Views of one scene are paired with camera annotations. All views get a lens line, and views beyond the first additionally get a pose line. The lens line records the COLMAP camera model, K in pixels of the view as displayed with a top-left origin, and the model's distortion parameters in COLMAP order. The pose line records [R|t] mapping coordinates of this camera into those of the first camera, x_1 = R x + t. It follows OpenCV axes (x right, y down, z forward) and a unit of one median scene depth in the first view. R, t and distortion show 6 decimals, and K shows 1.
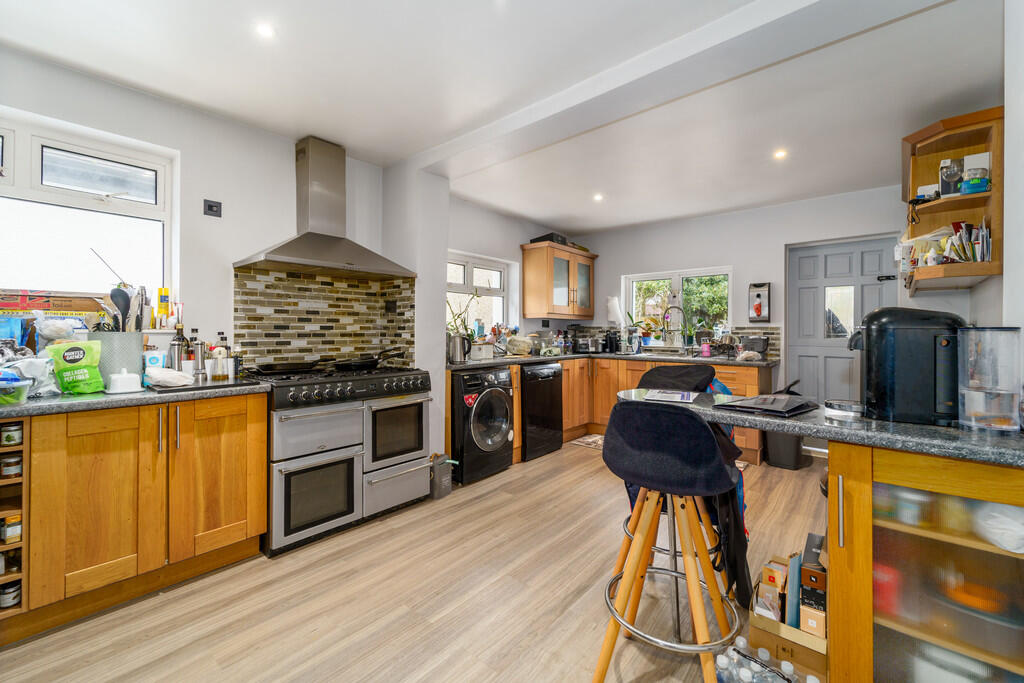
lens RADIAL K [[417.8, 0, 509.7], [0, 417.8, 333.1], [0, 0, 1]] dist [0.001657, -0.000384]
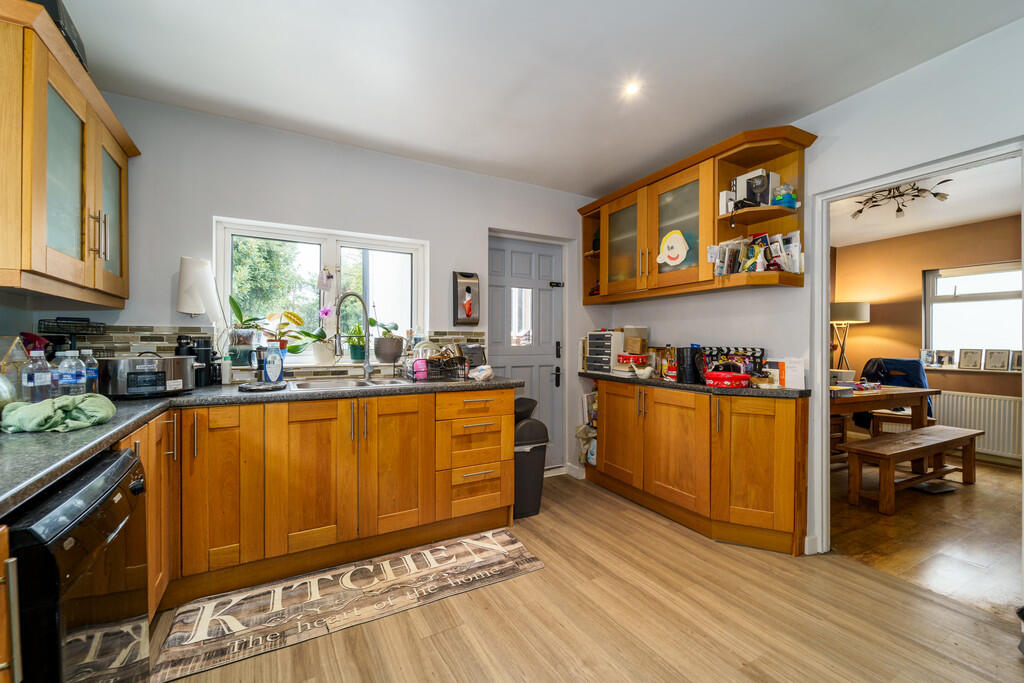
lens RADIAL K [[417.8, 0, 515.6], [0, 417.8, 340.0], [0, 0, 1]] dist [0.001657, -0.000384]
pose [[0.333937, -0.006060, 0.942576, -0.065064], [0.001423, 0.999981, 0.005925, -0.004353], [-0.942594, -0.000637, 0.333939, 0.665044]]
